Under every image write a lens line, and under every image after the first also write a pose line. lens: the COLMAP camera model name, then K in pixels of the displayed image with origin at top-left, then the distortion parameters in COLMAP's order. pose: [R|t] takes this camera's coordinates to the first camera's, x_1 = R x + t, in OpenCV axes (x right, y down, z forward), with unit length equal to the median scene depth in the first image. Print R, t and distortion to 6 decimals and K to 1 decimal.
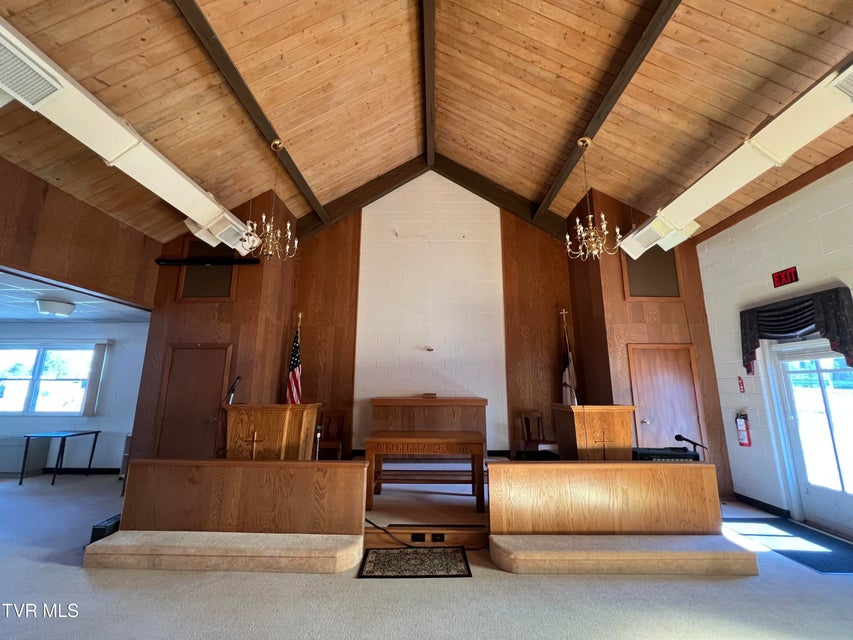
lens RADIAL K [[341.1, 0, 430.2], [0, 341.1, 318.7], [0, 0, 1]] dist [0.002518, -0.000199]
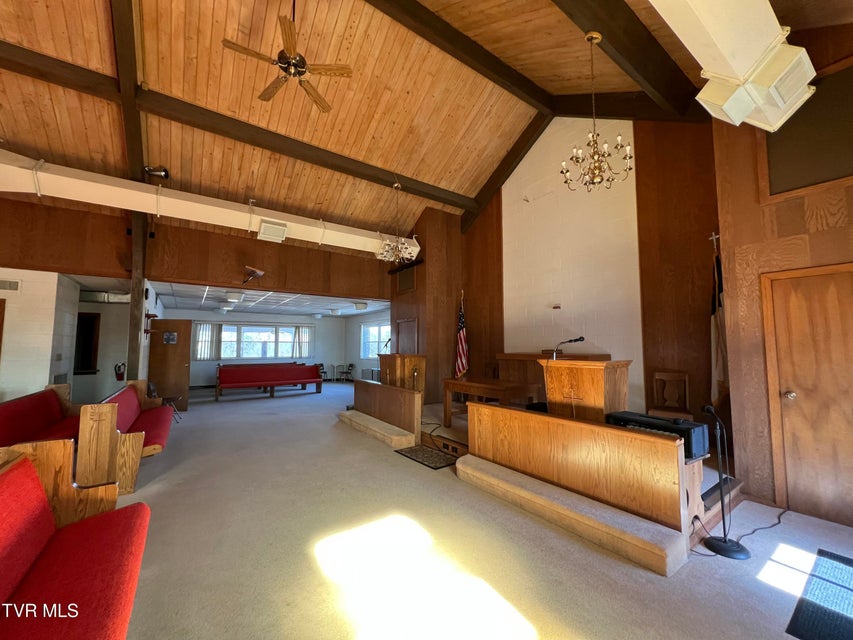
lens RADIAL K [[341.1, 0, 426.3], [0, 341.1, 318.6], [0, 0, 1]] dist [0.002518, -0.000199]
pose [[0.585478, -0.068804, -0.807763, 0.706441], [0.161304, 0.986356, 0.032899, 0.033556], [0.794479, -0.149557, 0.588588, 0.110426]]
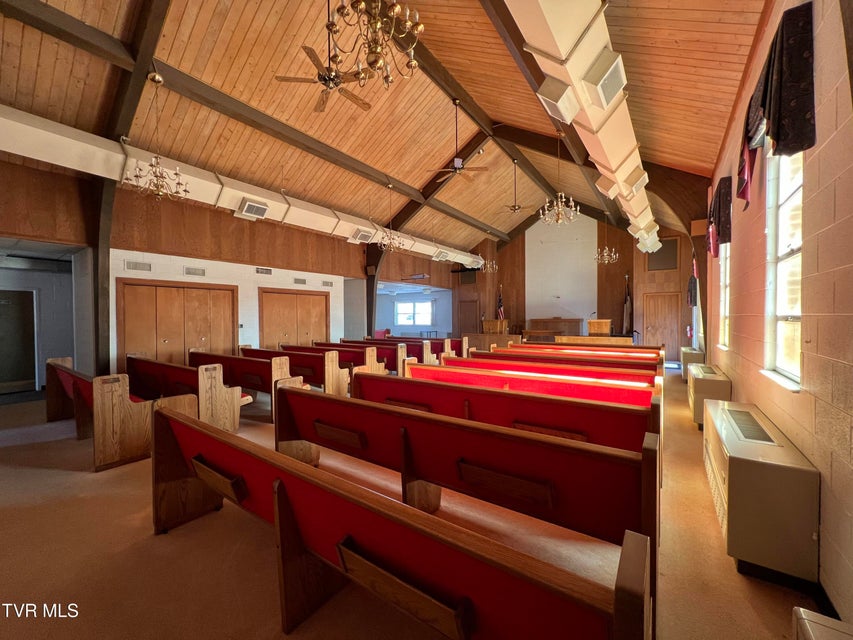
lens RADIAL K [[341.1, 0, 437.8], [0, 341.1, 322.5], [0, 0, 1]] dist [0.002518, -0.000199]
pose [[0.837491, -0.000181, -0.546451, 0.651888], [0.118417, 0.976298, 0.181163, -0.287642], [0.533466, -0.216432, 0.817662, -1.472005]]
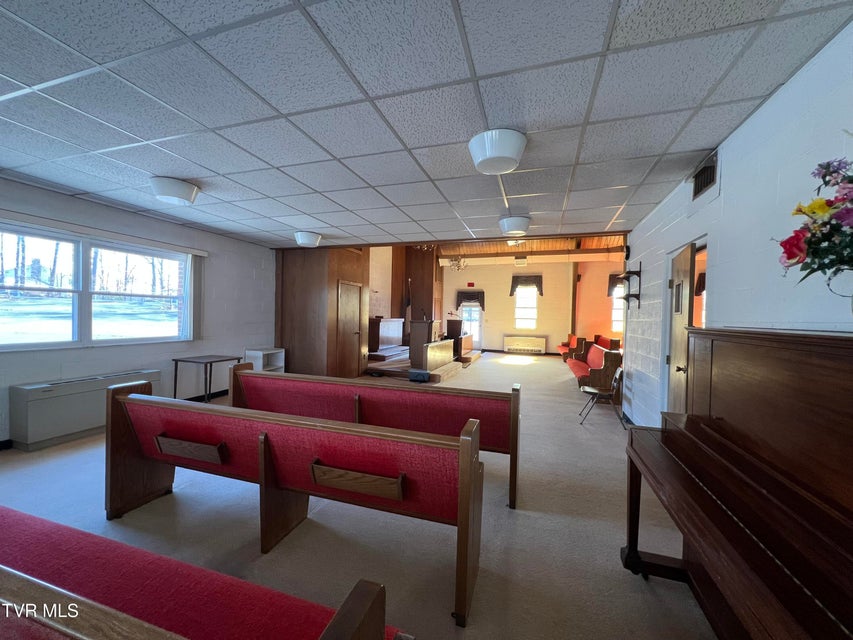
lens RADIAL K [[341.1, 0, 428.3], [0, 341.1, 321.9], [0, 0, 1]] dist [0.002518, -0.000199]
pose [[0.293757, -0.012631, 0.955797, -1.953808], [-0.208598, 0.974966, 0.076996, 0.058123], [-0.932842, -0.221996, 0.283768, 0.250200]]
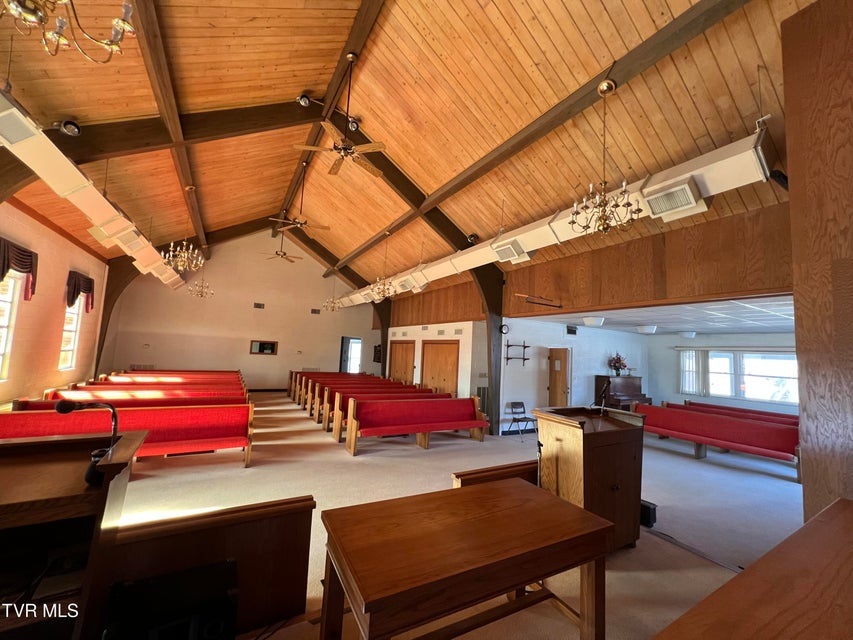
lens RADIAL K [[341.1, 0, 432.3], [0, 341.1, 319.5], [0, 0, 1]] dist [0.002518, -0.000199]
pose [[-0.856389, -0.092915, -0.507902, 0.215739], [0.050217, 0.964024, -0.261029, 0.168831], [0.513884, -0.249048, -0.820913, 1.143613]]
